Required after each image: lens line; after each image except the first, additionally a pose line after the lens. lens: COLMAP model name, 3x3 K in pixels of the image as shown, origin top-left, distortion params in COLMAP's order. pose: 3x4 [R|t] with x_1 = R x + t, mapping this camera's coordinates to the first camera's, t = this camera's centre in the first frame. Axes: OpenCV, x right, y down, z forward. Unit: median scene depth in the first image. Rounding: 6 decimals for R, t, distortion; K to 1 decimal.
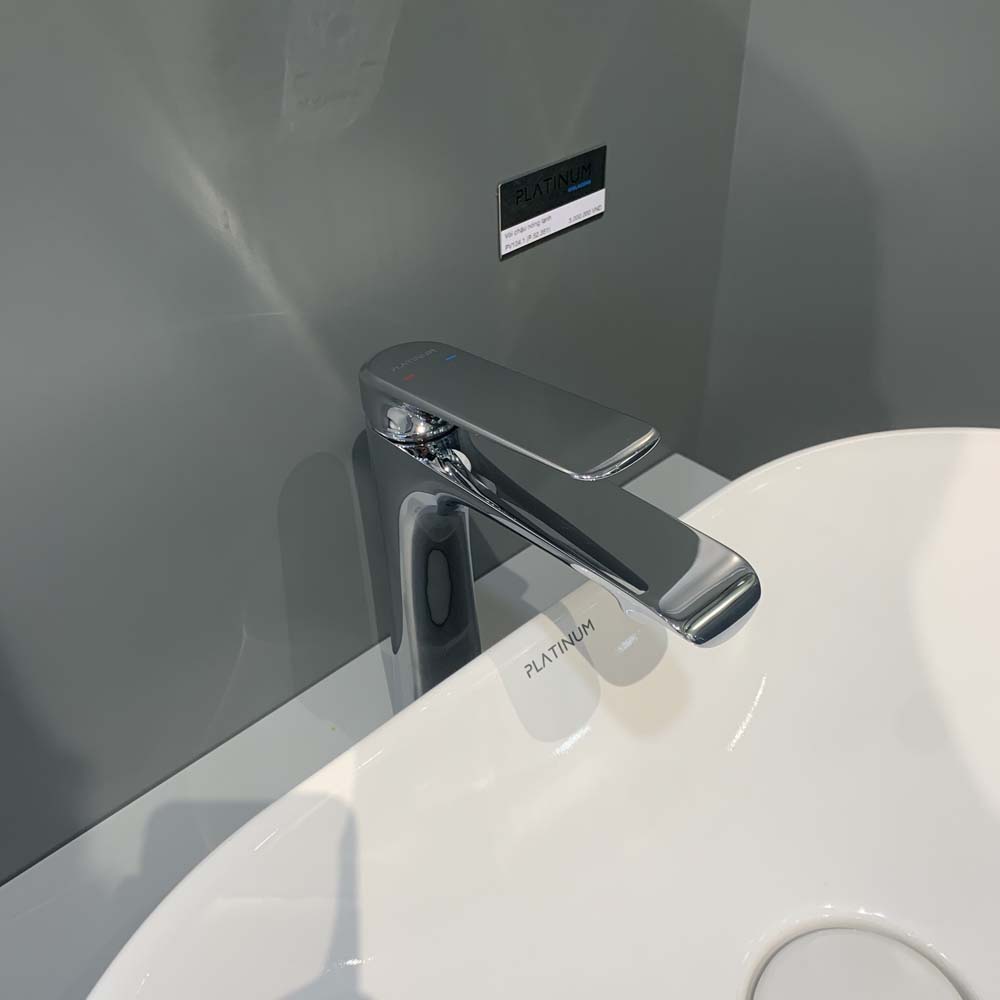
lens RADIAL K [[950.5, 0, 500.0], [0, 950.5, 500.0], [0, 0, 1]] dist [-0.080158, -0.018154]
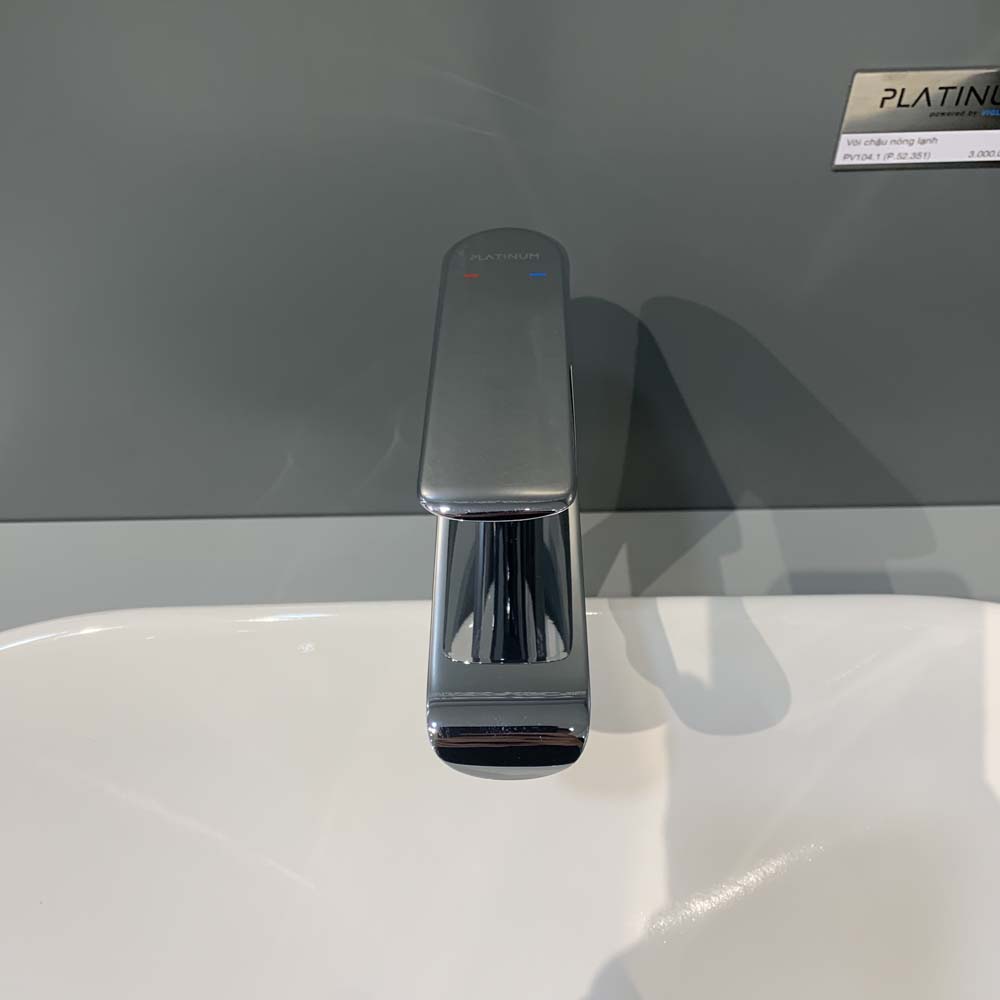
lens RADIAL K [[950.5, 0, 500.0], [0, 950.5, 500.0], [0, 0, 1]] dist [-0.080158, -0.018154]
pose [[0.741788, 0.513792, -0.431009, 0.257758], [-0.402375, 0.855132, 0.326869, -0.164854], [0.536512, -0.069040, 0.841063, 0.218301]]
